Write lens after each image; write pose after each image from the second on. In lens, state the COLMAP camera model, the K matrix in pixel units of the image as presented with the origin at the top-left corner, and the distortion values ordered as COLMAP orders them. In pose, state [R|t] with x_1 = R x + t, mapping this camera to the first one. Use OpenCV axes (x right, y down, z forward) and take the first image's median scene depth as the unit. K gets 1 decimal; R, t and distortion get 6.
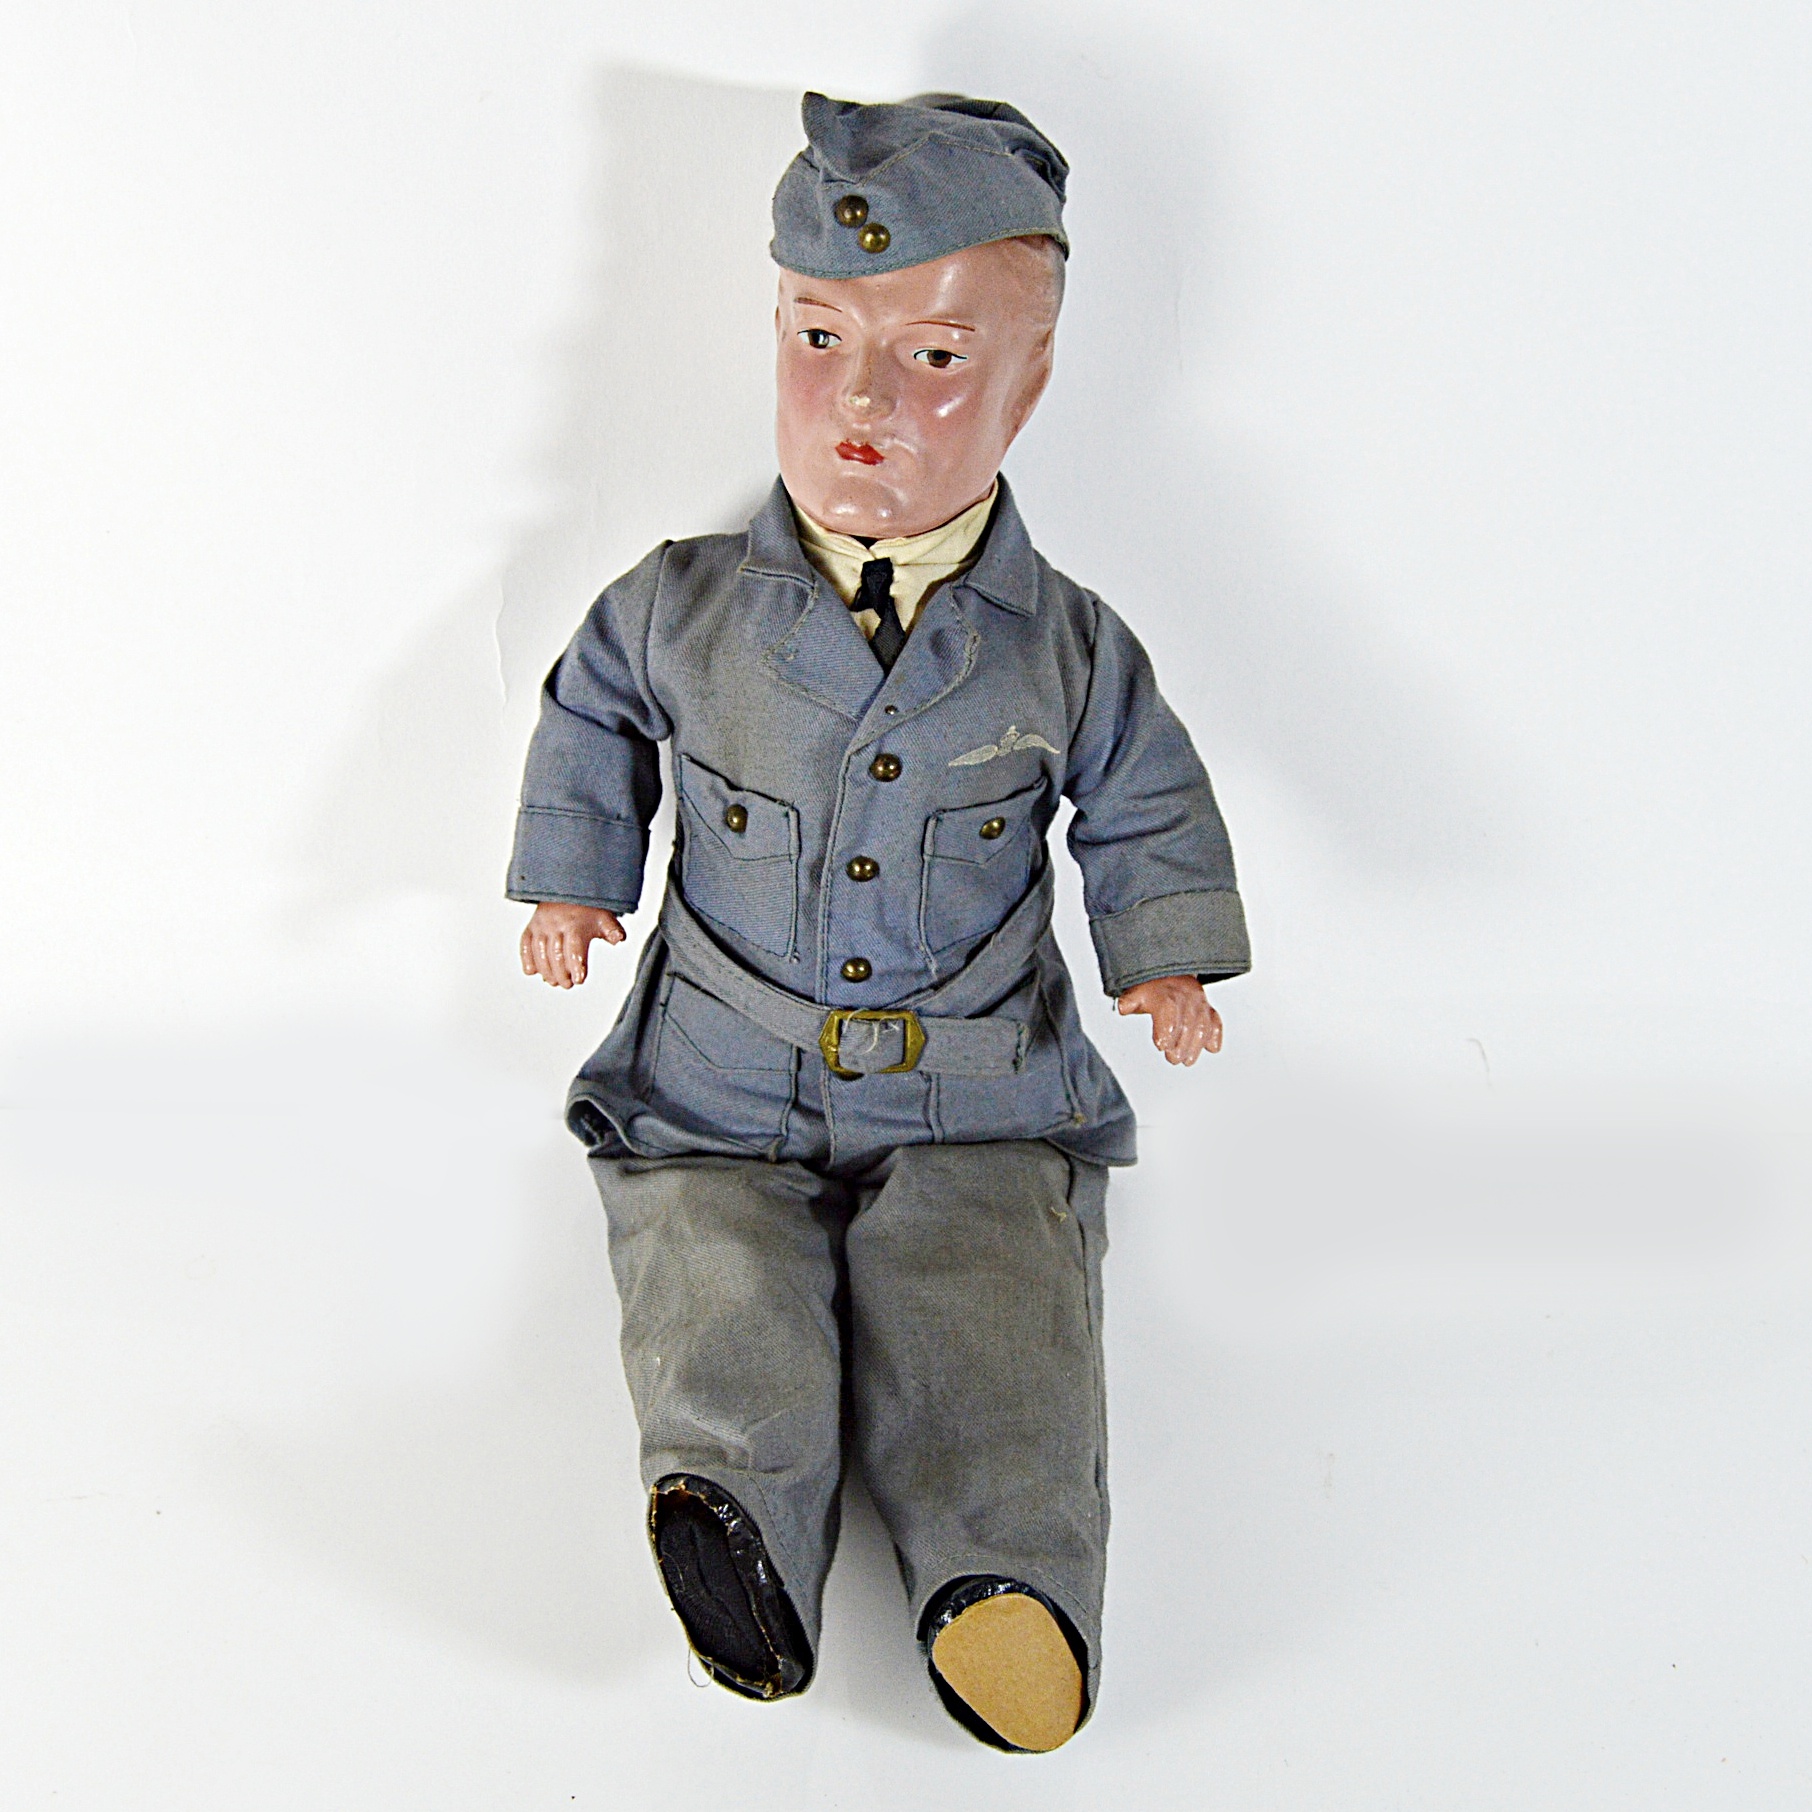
lens RADIAL K [[2762.2, 0, 906.0], [0, 2762.2, 906.0], [0, 0, 1]] dist [-0.133720, -0.019245]
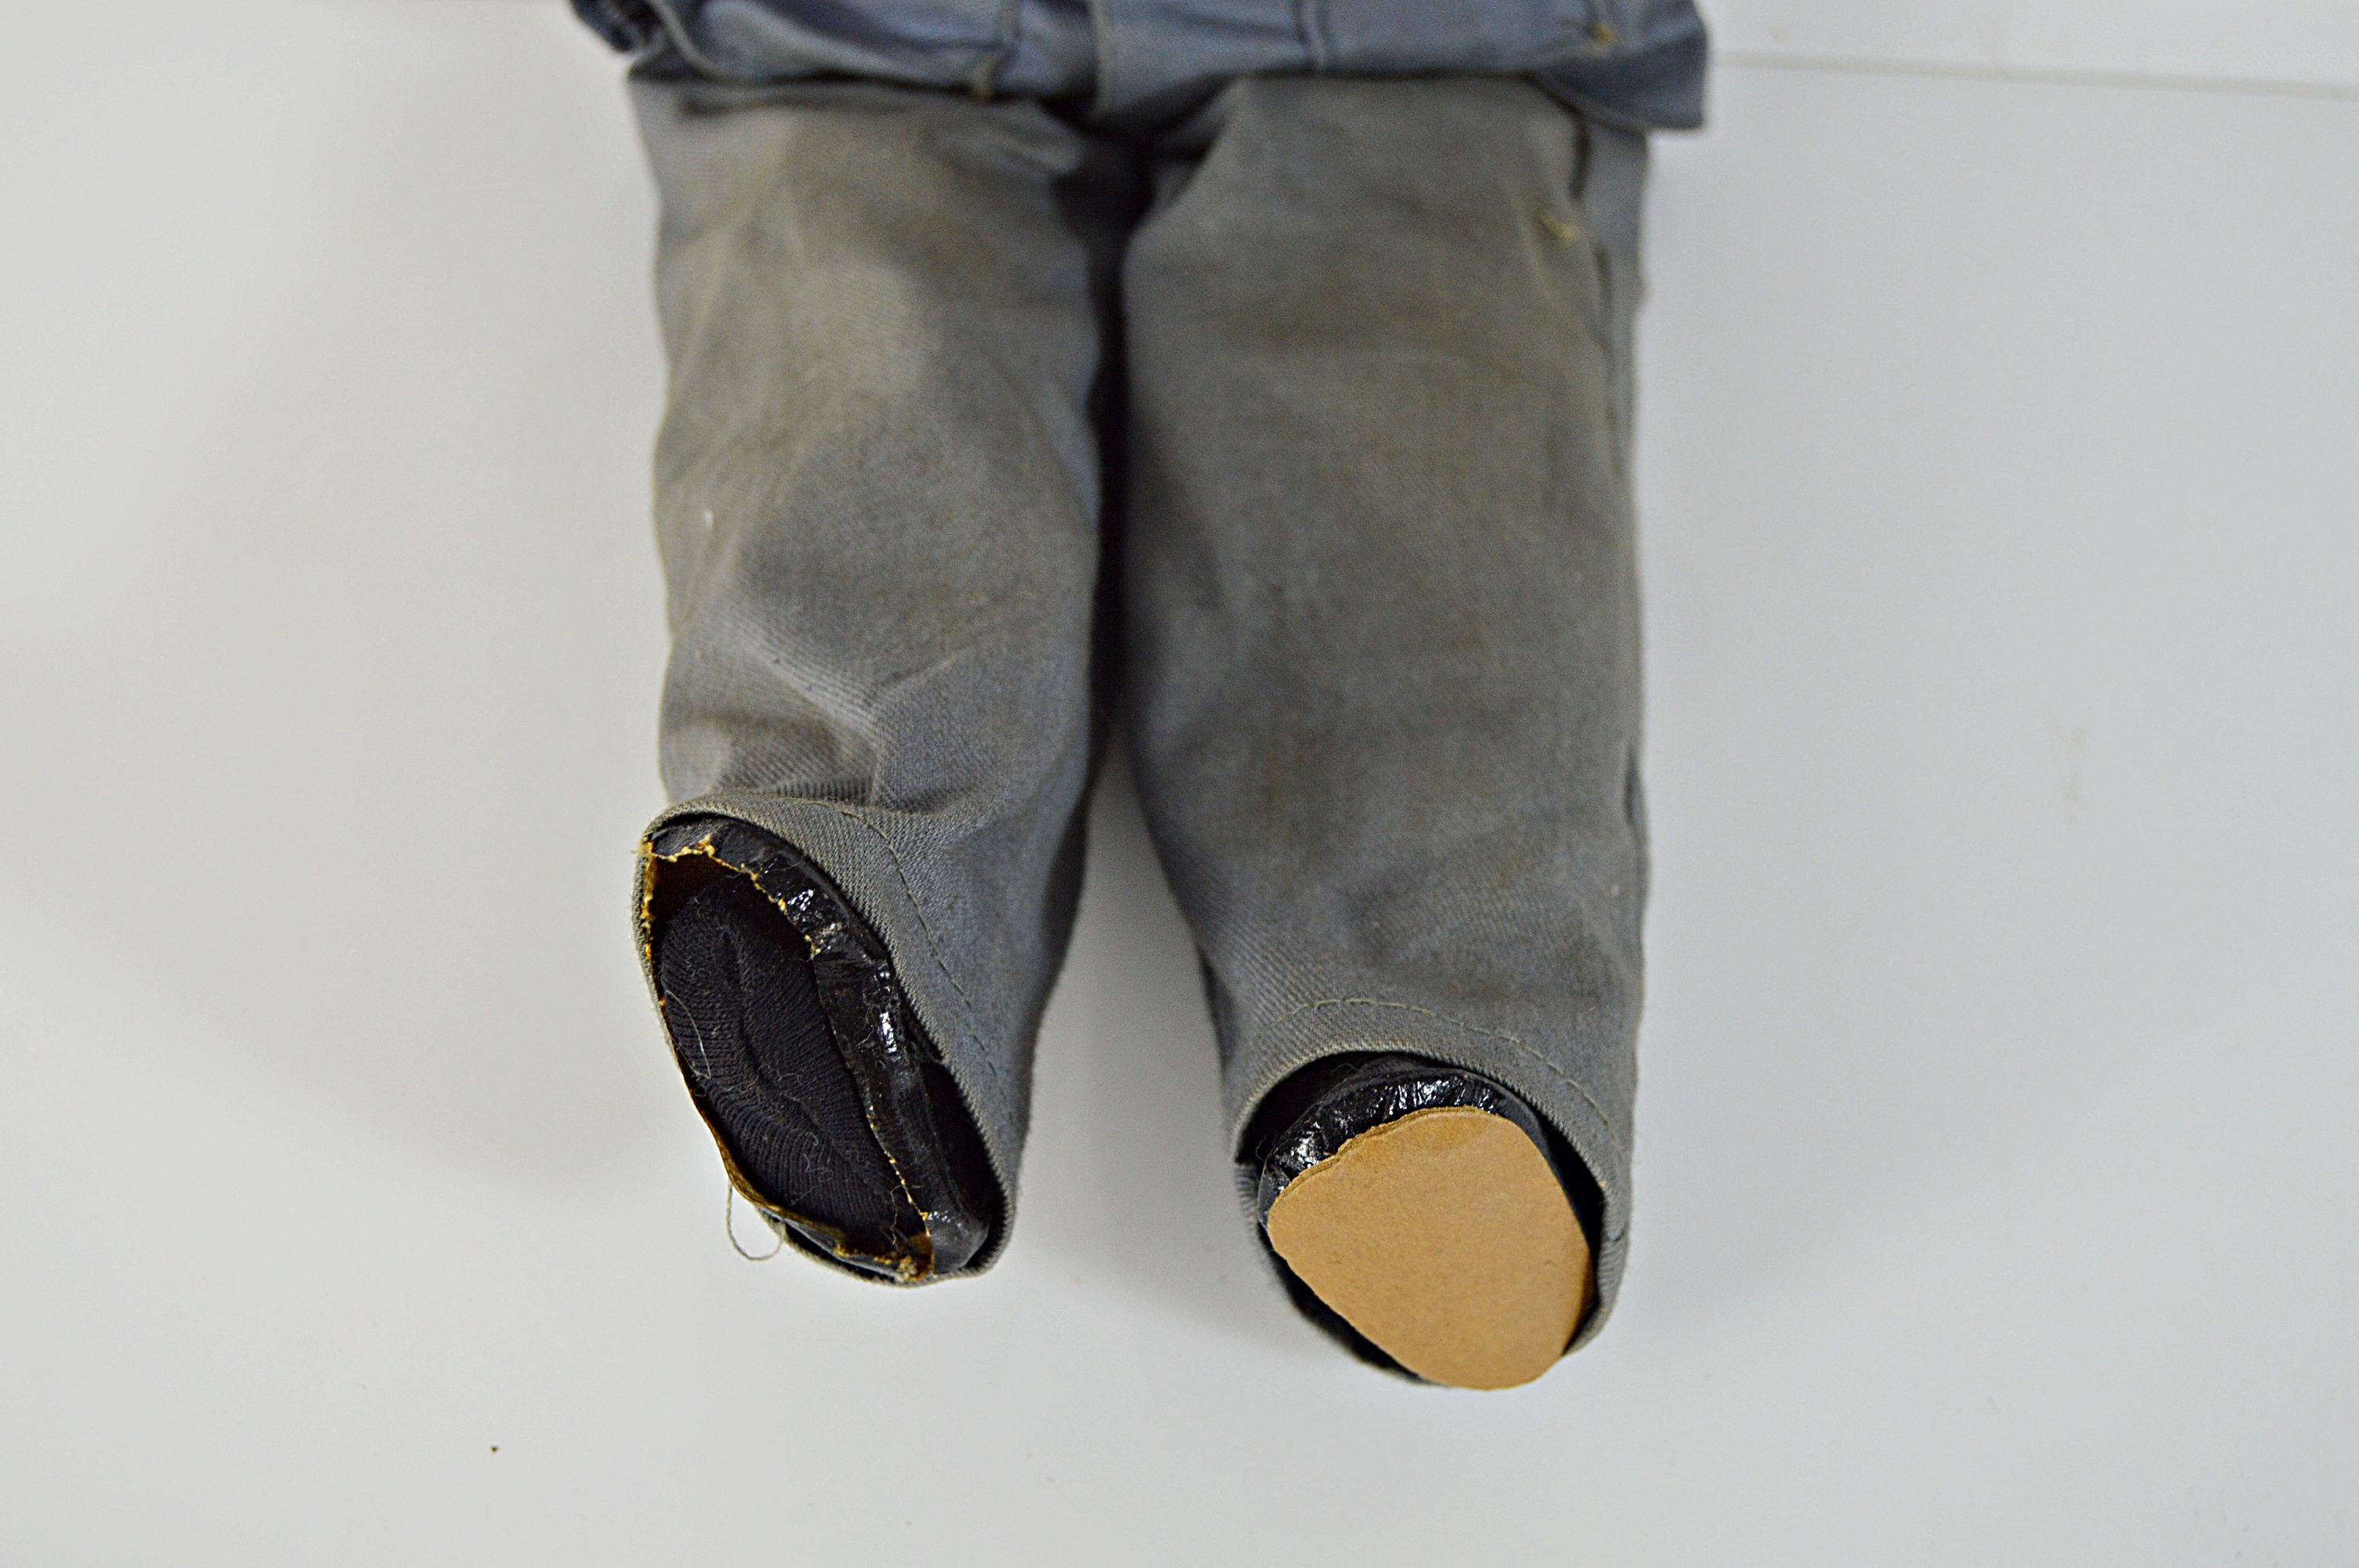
lens RADIAL K [[4078.5, 0, 1179.5], [0, 4078.5, 784.0], [0, 0, 1]] dist [-0.020924, 0.008051]
pose [[0.999154, 0.039423, -0.011704, 0.000136], [-0.035148, 0.966401, 0.254626, 0.029521], [0.021349, -0.253999, 0.966969, 0.321970]]
